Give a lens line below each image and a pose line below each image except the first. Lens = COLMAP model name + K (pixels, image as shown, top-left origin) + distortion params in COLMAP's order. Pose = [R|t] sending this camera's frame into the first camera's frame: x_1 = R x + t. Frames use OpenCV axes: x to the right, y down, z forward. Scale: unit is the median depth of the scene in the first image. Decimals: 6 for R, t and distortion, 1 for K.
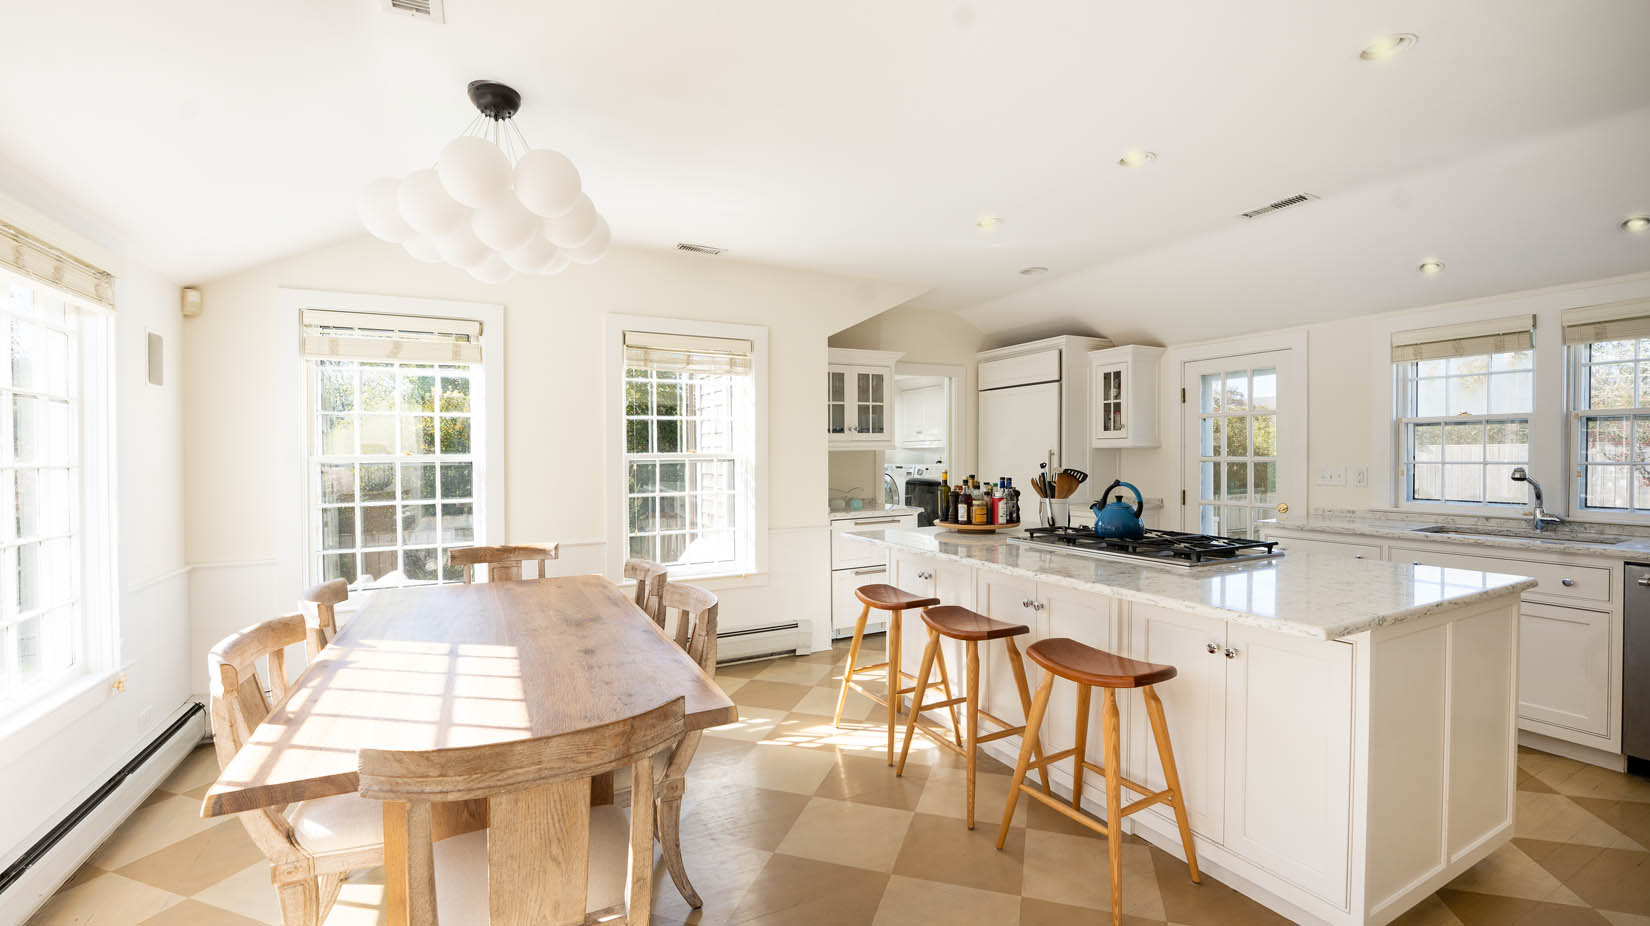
lens RADIAL K [[664.4, 0, 821.1], [0, 664.4, 465.4], [0, 0, 1]] dist [-0.027227, 0.001042]
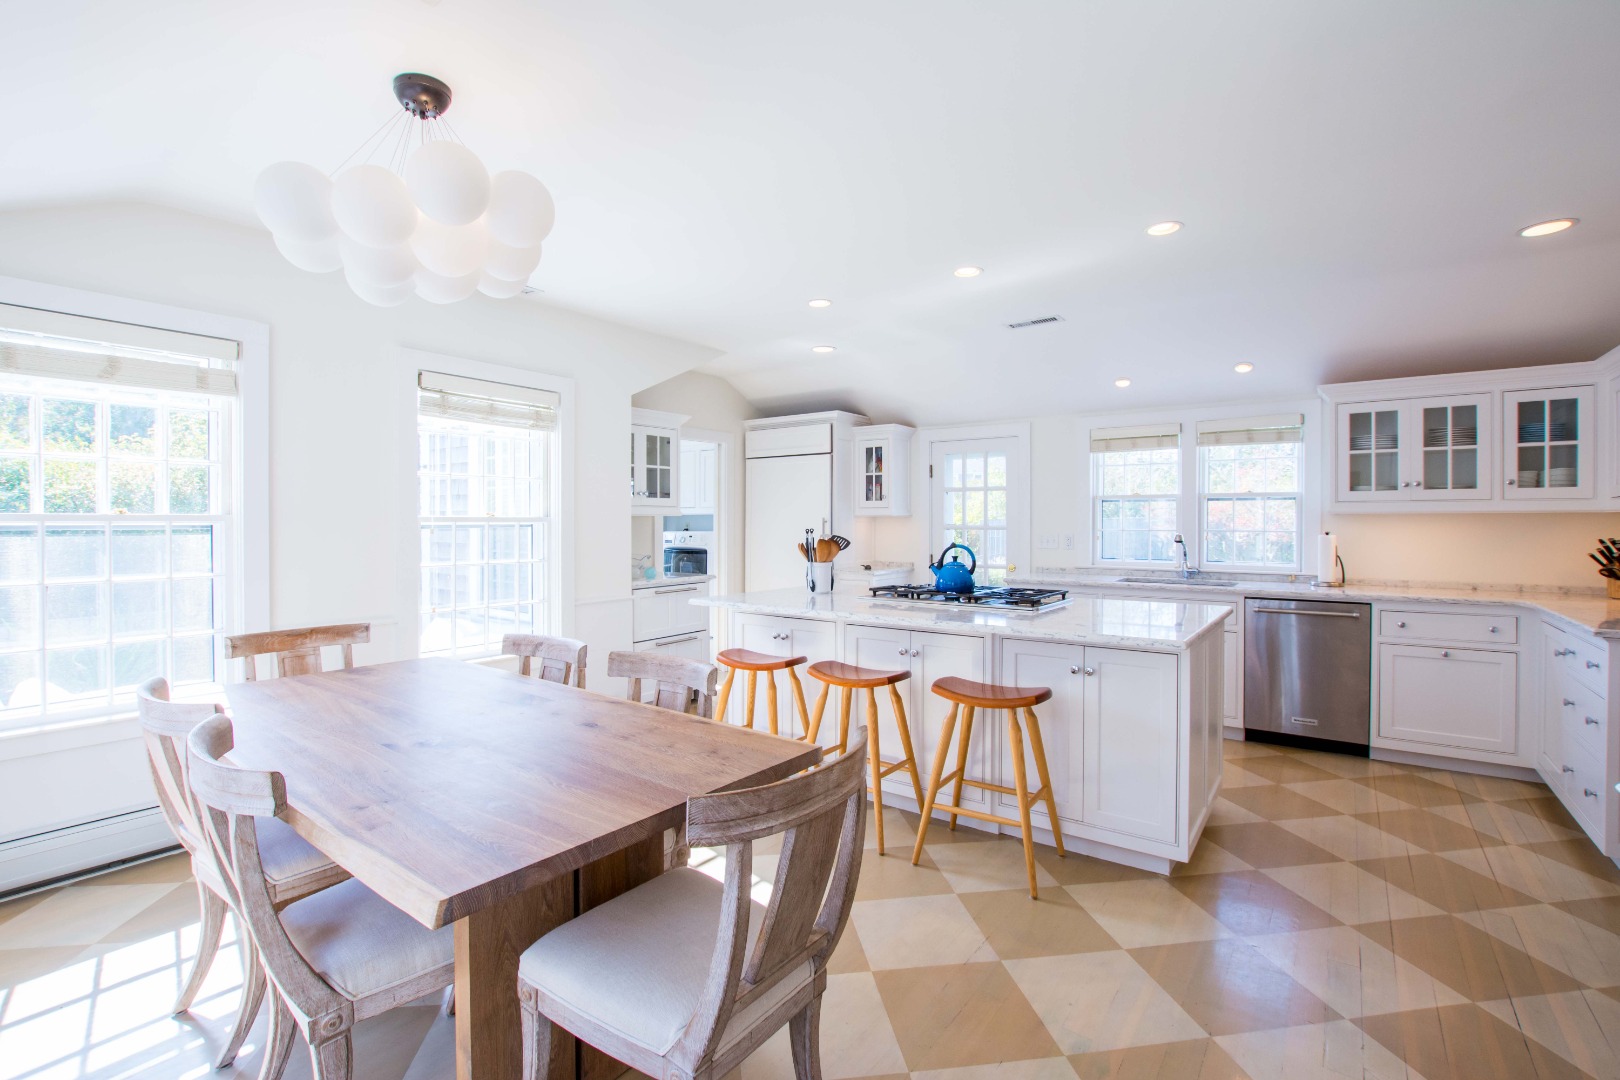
lens RADIAL K [[708.0, 0, 805.7], [0, 708.0, 529.0], [0, 0, 1]] dist [-0.035548, 0.001719]
pose [[0.901928, 0.004609, 0.431862, -0.205926], [-0.000882, 0.999961, -0.008830, 0.005705], [-0.431886, 0.007583, 0.901896, -0.009977]]
